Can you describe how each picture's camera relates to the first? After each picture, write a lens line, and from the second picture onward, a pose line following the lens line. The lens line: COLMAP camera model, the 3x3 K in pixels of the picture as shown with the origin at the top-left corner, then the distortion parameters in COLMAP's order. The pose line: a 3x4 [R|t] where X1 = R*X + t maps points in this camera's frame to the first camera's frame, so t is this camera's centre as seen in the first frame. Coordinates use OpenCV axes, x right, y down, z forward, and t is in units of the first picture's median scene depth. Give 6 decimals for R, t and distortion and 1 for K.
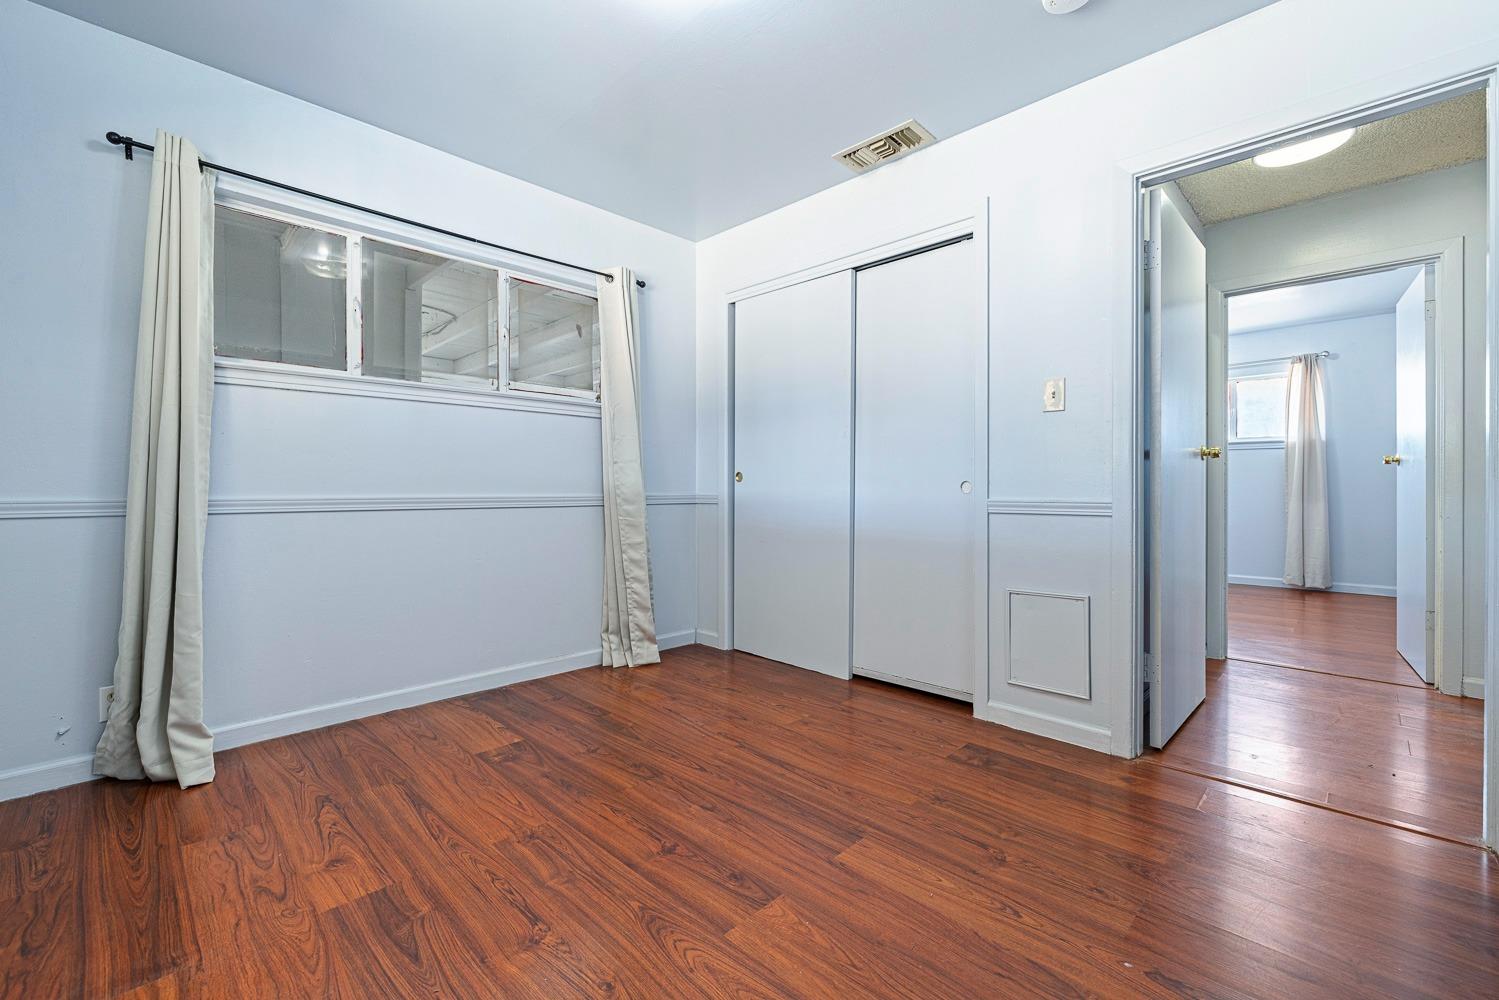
lens RADIAL K [[633.9, 0, 741.3], [0, 633.9, 492.9], [0, 0, 1]] dist [0.000842, 0.000103]
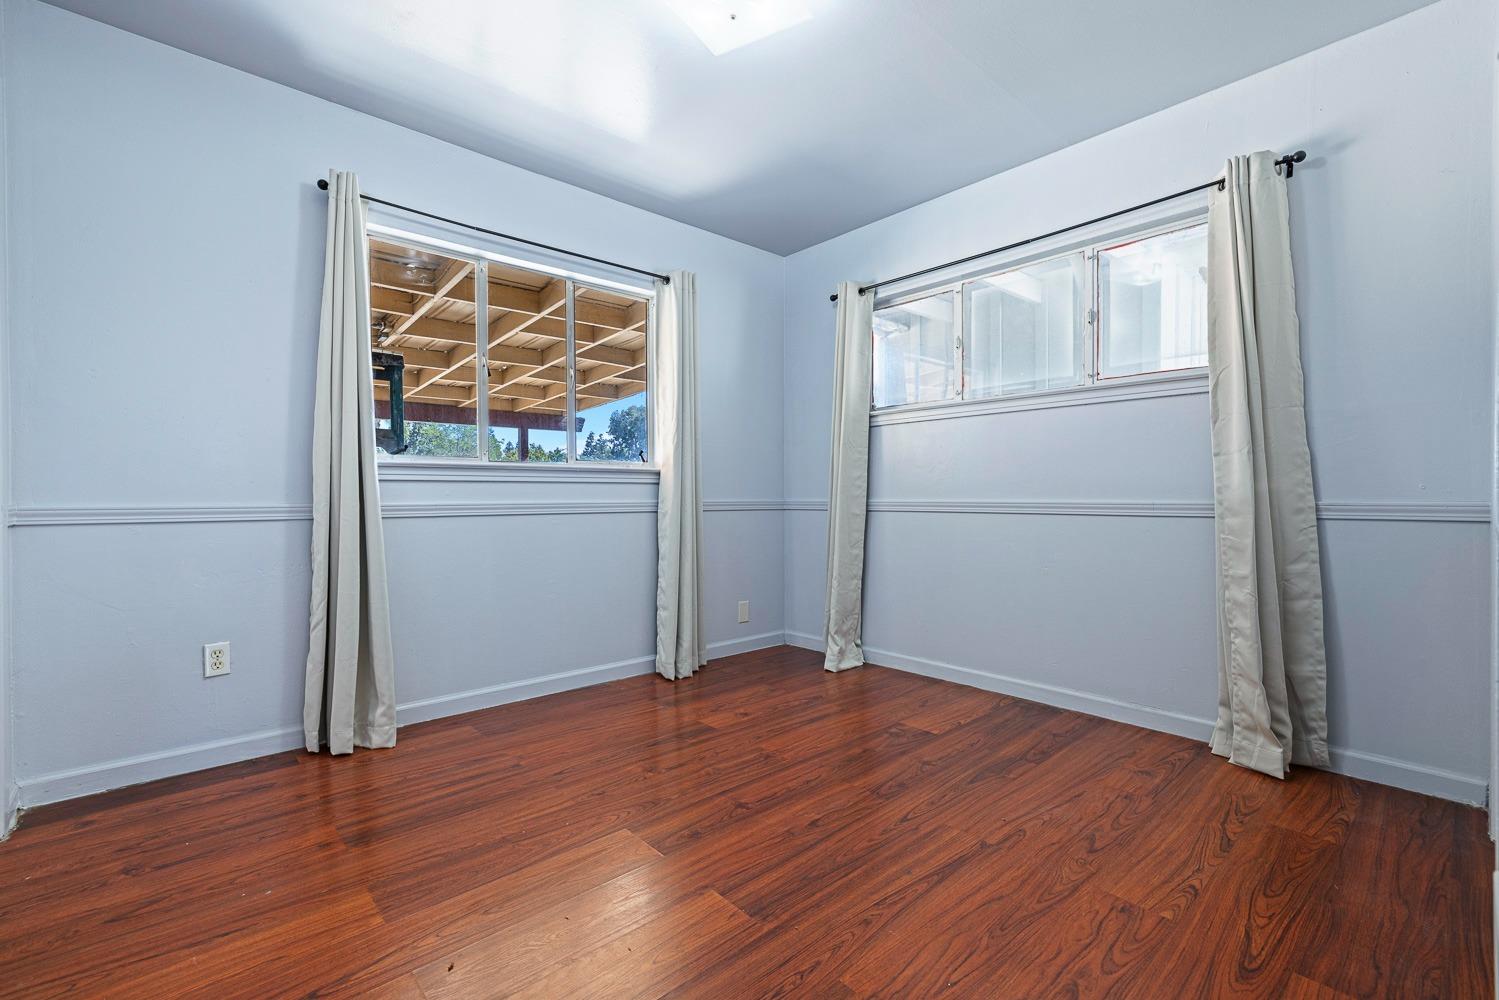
lens RADIAL K [[633.9, 0, 734.2], [0, 633.9, 503.6], [0, 0, 1]] dist [0.000842, 0.000103]
pose [[-0.057600, 0.011580, -0.998273, 0.770650], [-0.003683, 0.999923, 0.011812, -0.001901], [0.998333, 0.004357, -0.057553, 0.781310]]
